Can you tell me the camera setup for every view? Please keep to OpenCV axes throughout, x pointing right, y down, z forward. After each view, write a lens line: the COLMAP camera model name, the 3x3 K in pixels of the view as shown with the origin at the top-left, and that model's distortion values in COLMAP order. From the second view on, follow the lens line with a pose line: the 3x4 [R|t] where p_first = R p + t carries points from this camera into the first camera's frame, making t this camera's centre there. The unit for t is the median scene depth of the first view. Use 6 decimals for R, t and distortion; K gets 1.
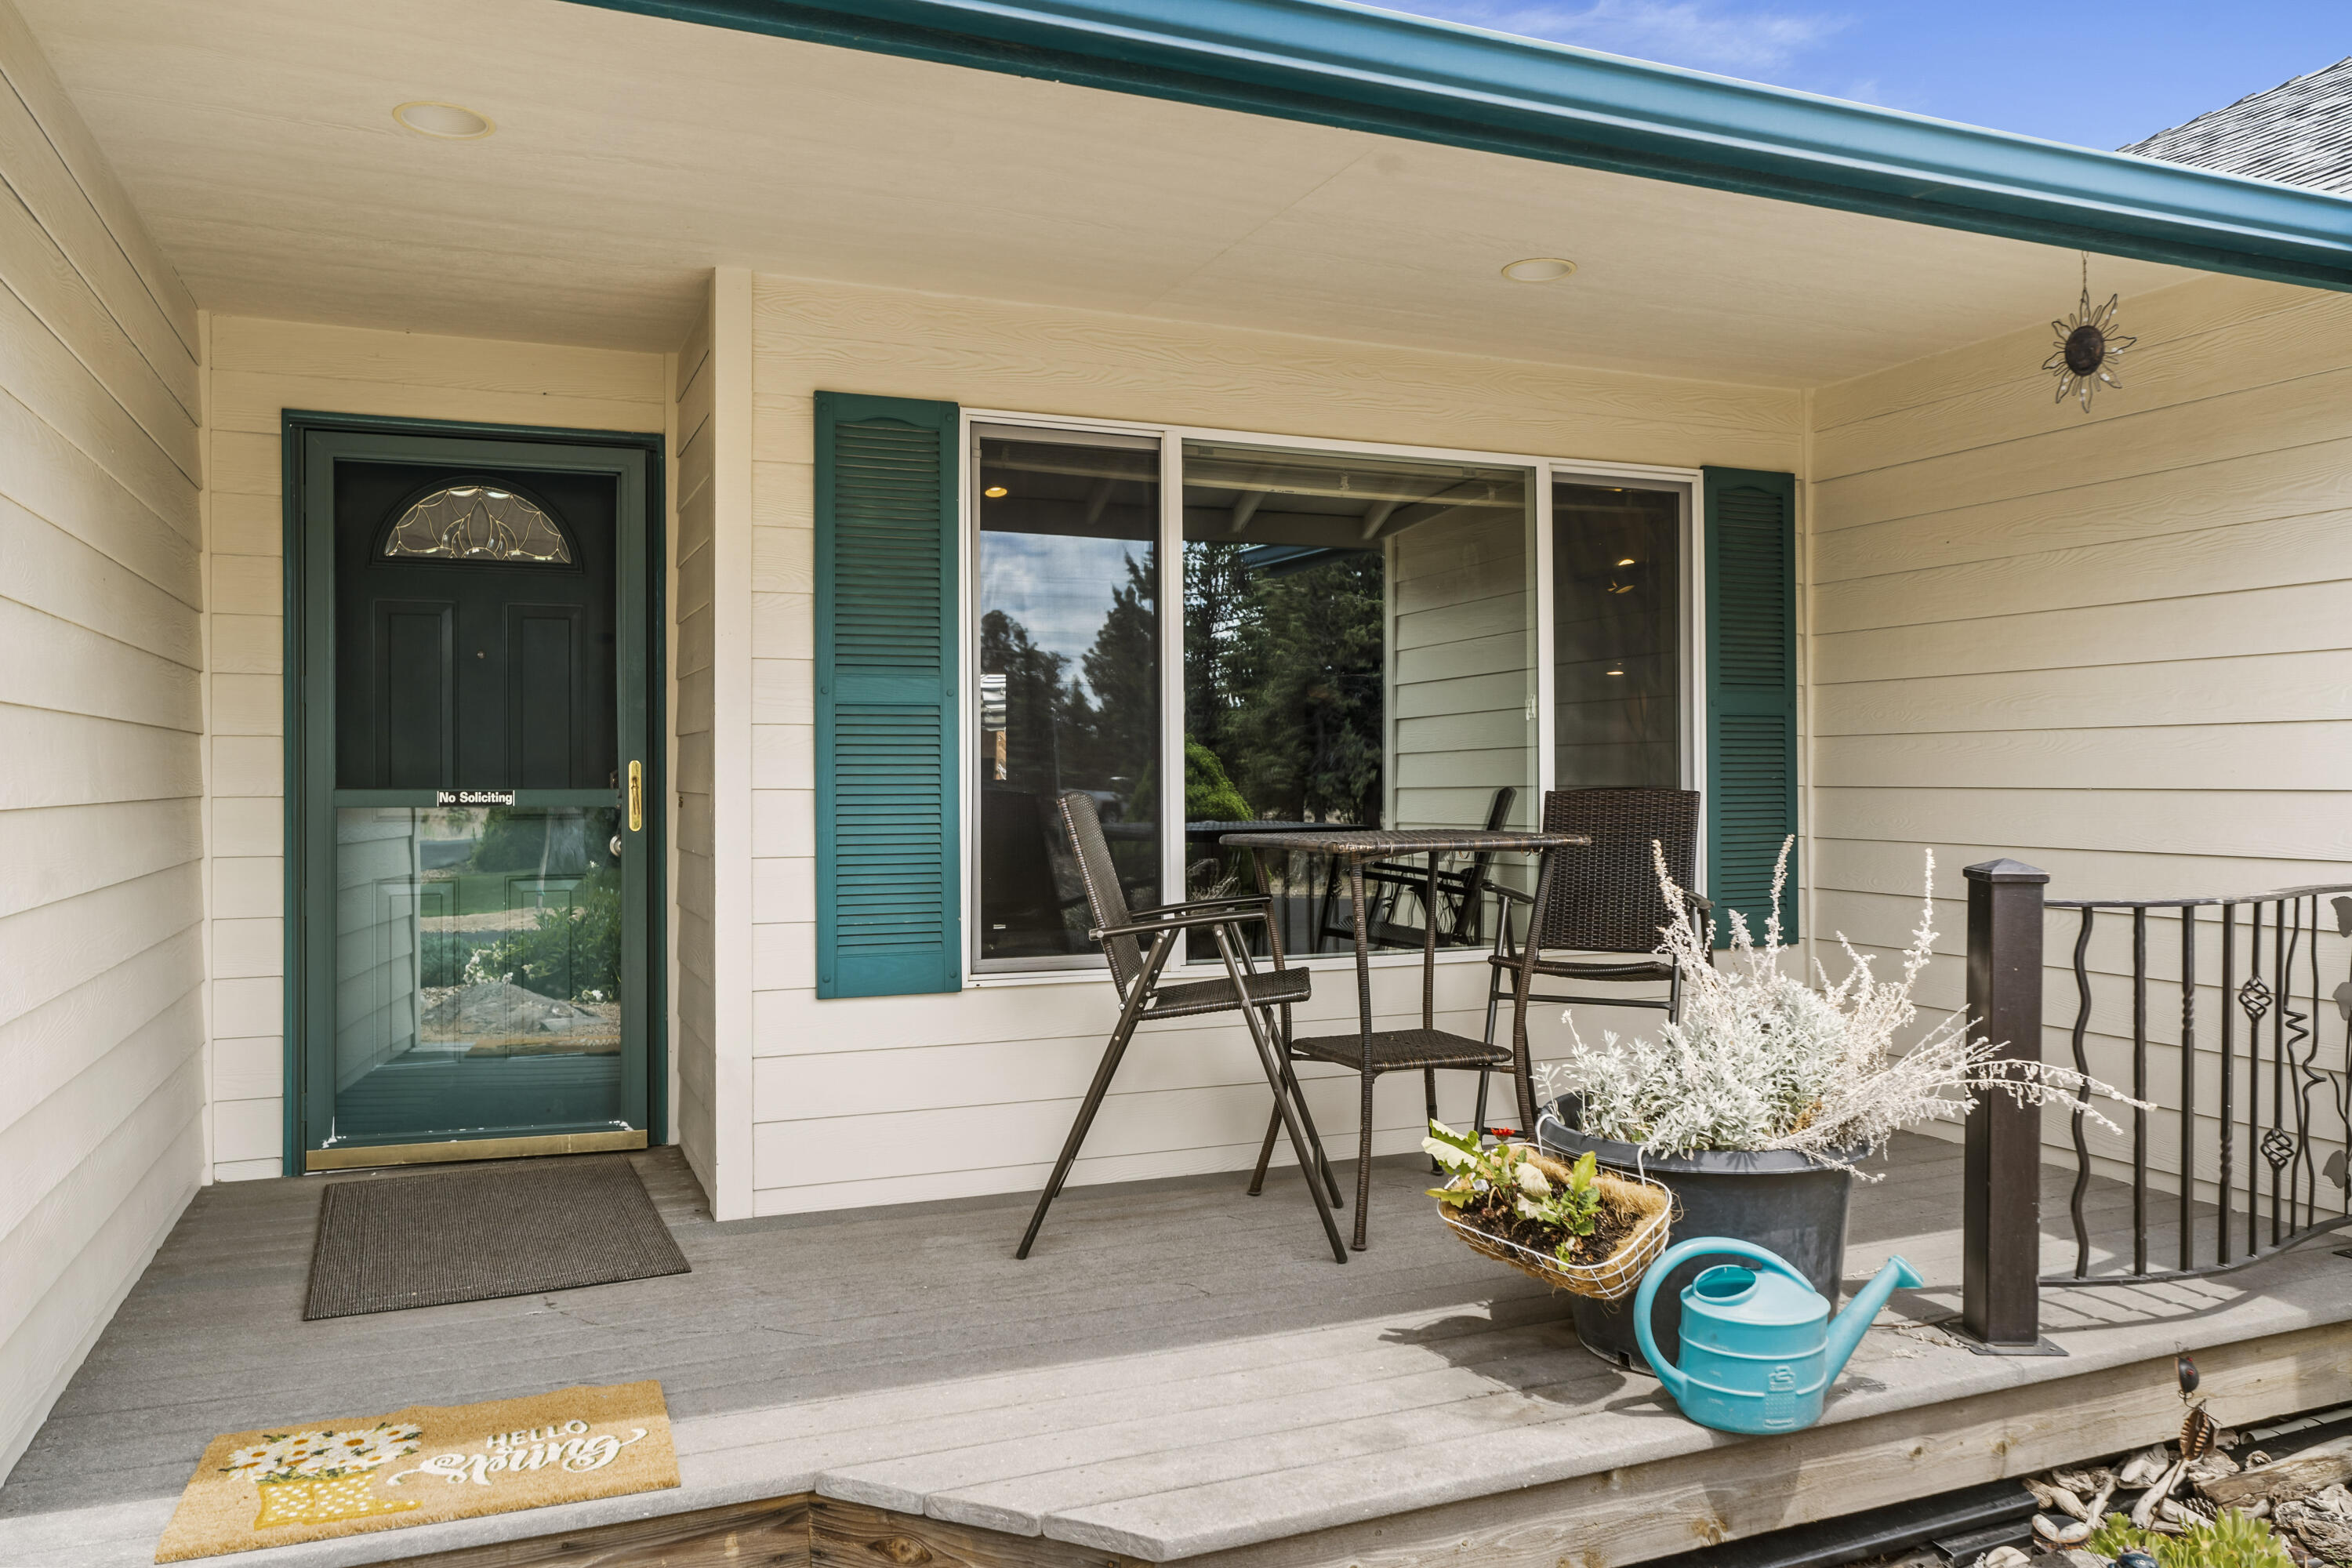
lens RADIAL K [[1640.7, 0, 1174.4], [0, 1640.7, 774.4], [0, 0, 1]] dist [0.004375, 0.000577]
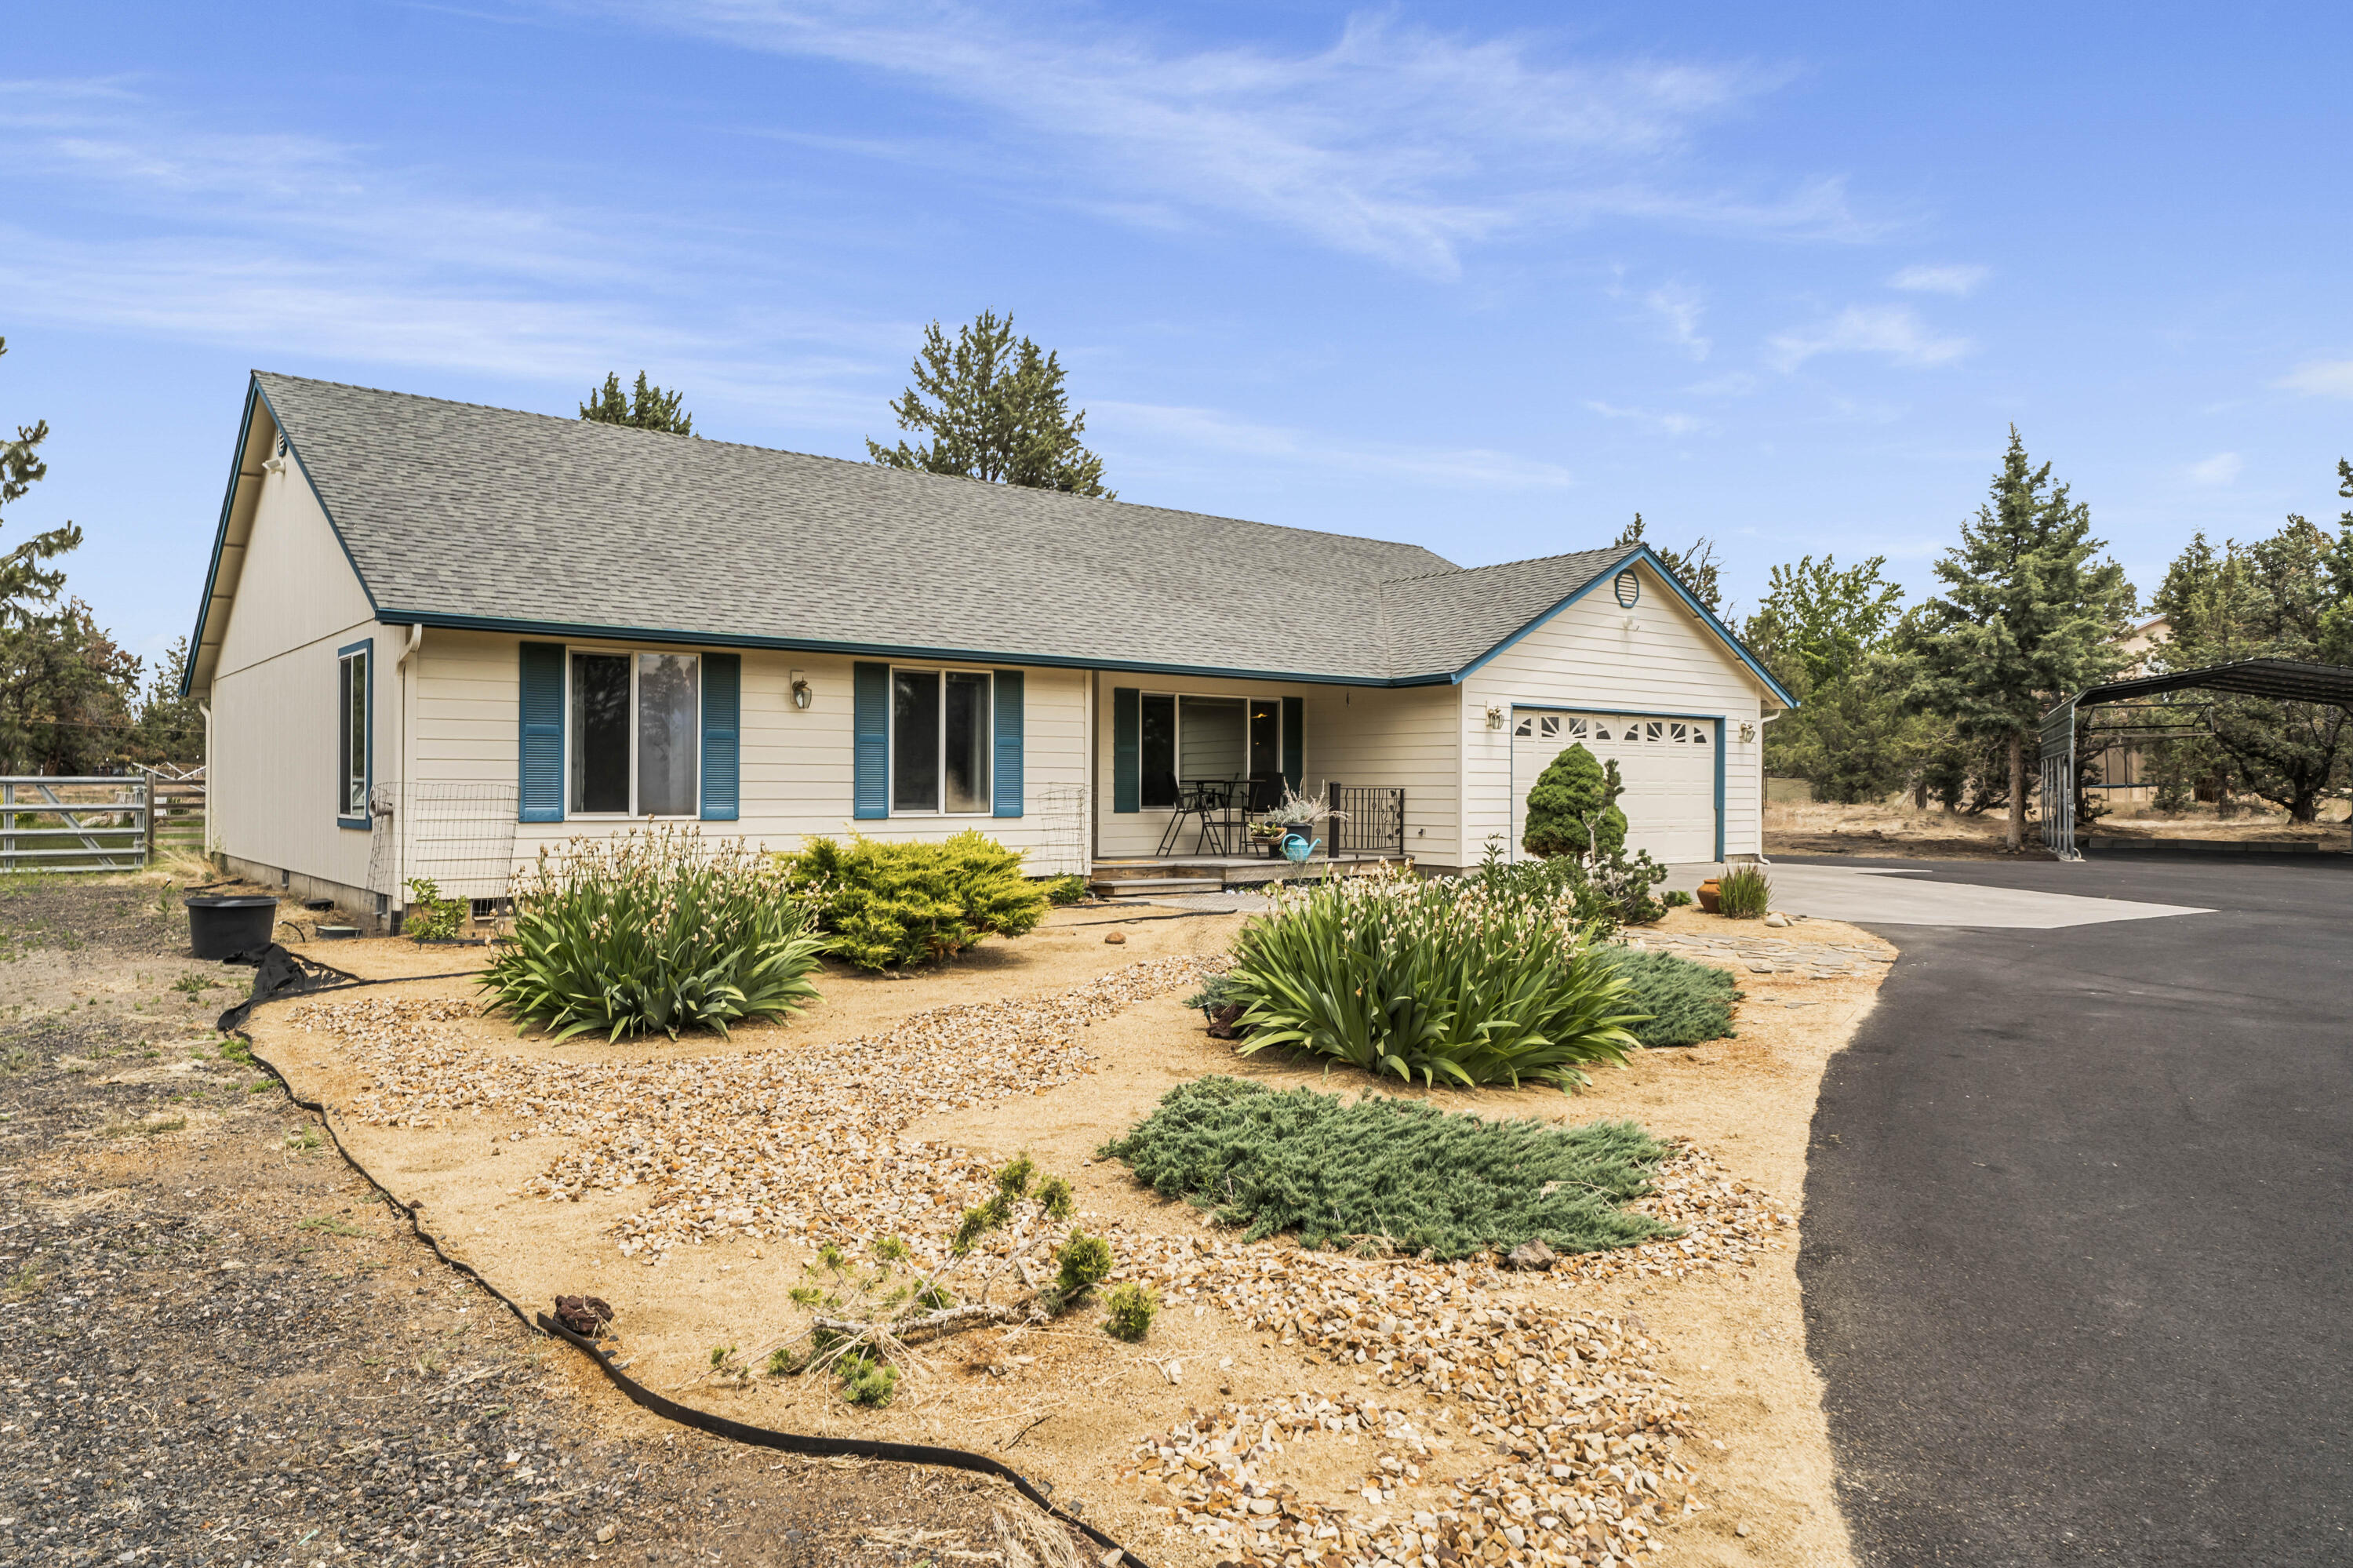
lens RADIAL K [[1423.4, 0, 1182.1], [0, 1423.4, 781.3], [0, 0, 1]] dist [-0.001814, -0.000476]
pose [[0.961273, -0.000346, 0.275597, -1.553811], [0.002077, 0.999980, -0.005987, 0.088457], [-0.275589, 0.006328, 0.961255, -4.066222]]
